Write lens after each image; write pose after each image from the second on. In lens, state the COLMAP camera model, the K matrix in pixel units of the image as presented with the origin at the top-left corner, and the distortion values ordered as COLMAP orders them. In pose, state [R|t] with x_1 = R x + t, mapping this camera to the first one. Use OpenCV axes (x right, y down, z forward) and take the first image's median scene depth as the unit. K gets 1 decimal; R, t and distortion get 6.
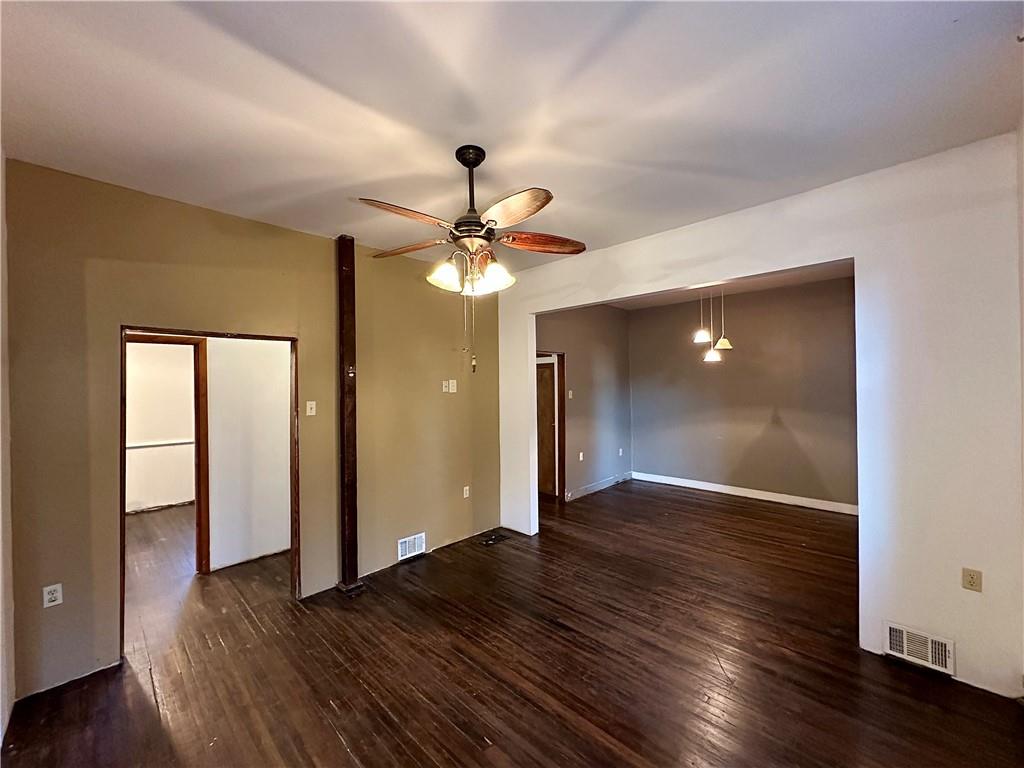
lens RADIAL K [[409.8, 0, 513.5], [0, 409.8, 385.8], [0, 0, 1]] dist [-0.002513, -0.000324]
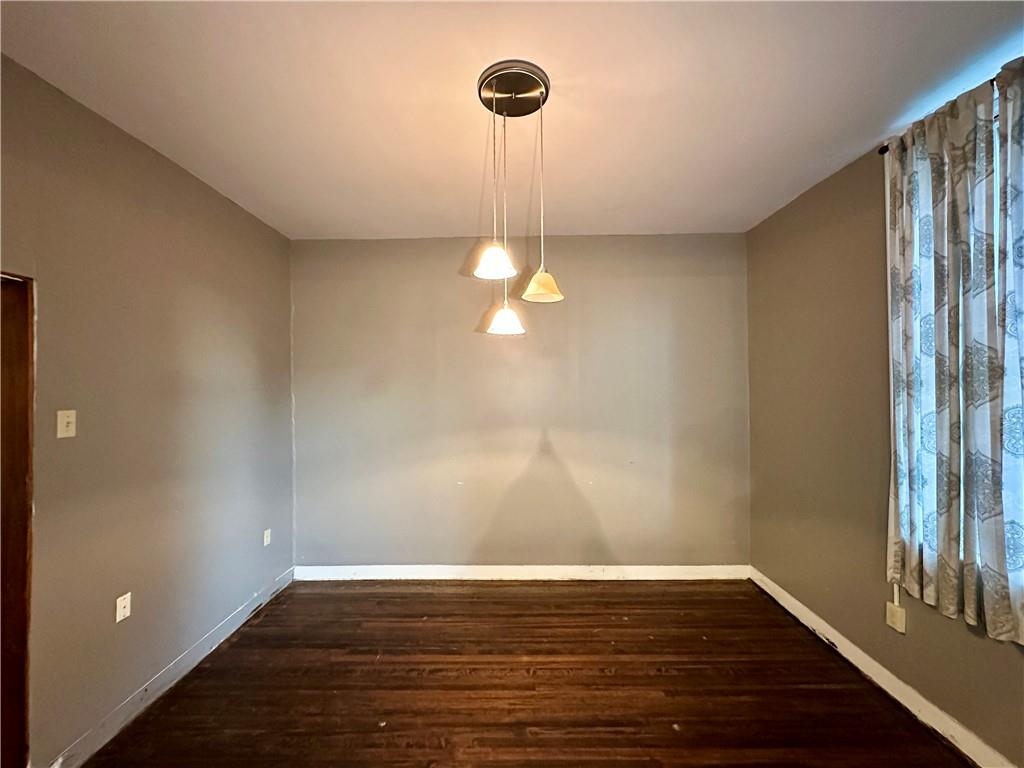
lens RADIAL K [[409.8, 0, 515.9], [0, 409.8, 382.8], [0, 0, 1]] dist [-0.002513, -0.000324]
pose [[0.725682, 0.010144, 0.687956, 0.181562], [-0.000905, 0.999905, -0.013789, -0.005598], [-0.688030, 0.009384, 0.725622, 0.586536]]
